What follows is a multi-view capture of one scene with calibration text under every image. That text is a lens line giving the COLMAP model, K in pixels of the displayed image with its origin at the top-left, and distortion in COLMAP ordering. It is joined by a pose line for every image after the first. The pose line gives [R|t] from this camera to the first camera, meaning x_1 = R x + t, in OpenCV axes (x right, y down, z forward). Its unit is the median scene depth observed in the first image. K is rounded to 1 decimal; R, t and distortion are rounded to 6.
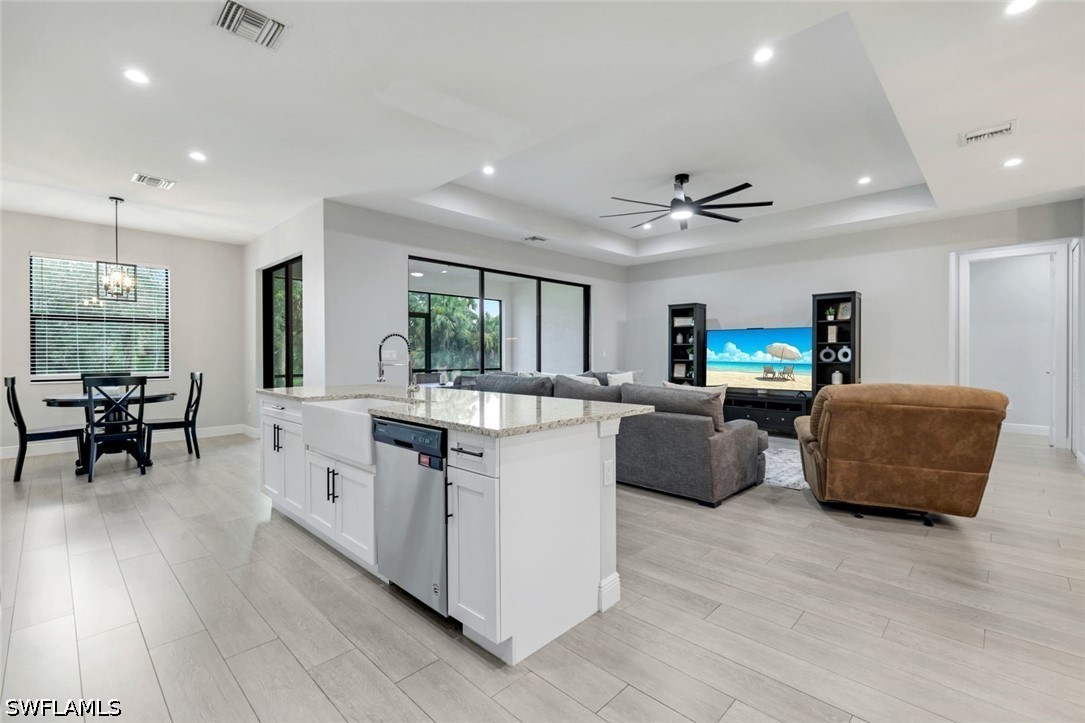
lens RADIAL K [[482.8, 0, 541.2], [0, 482.8, 357.0], [0, 0, 1]] dist [0.017530, 0.000132]
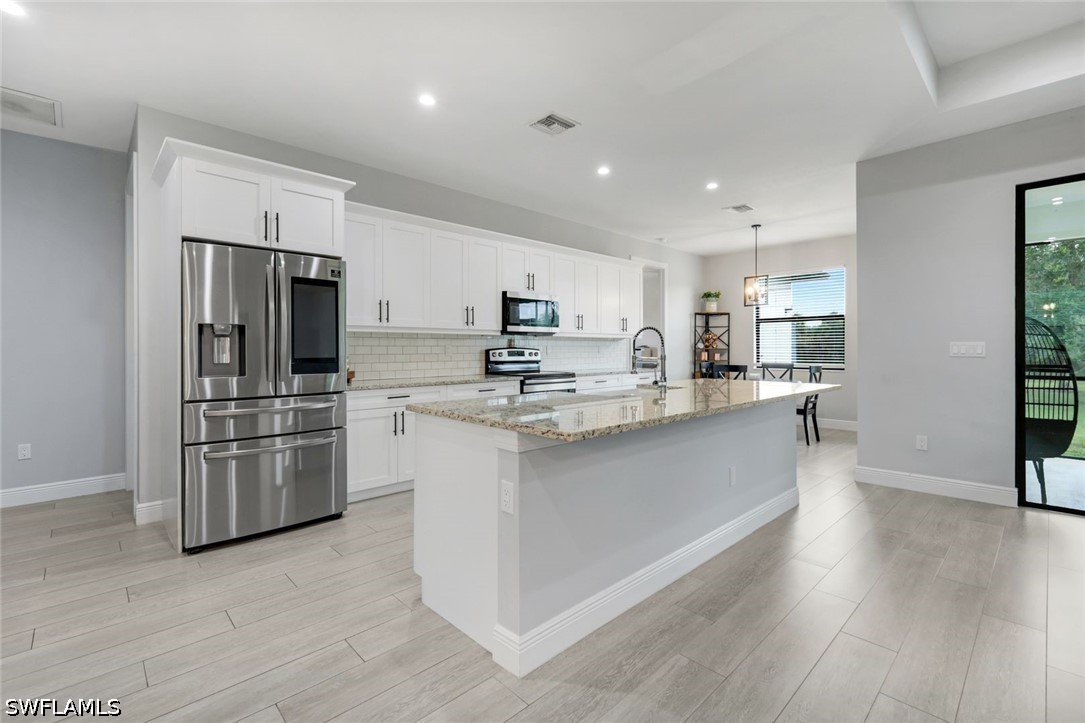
lens RADIAL K [[482.8, 0, 541.7], [0, 482.8, 354.4], [0, 0, 1]] dist [0.017530, 0.000132]
pose [[-0.028665, 0.015183, -0.999474, 1.270236], [-0.009510, 0.999835, 0.015461, -0.009011], [0.999544, 0.009948, -0.028516, 1.474663]]
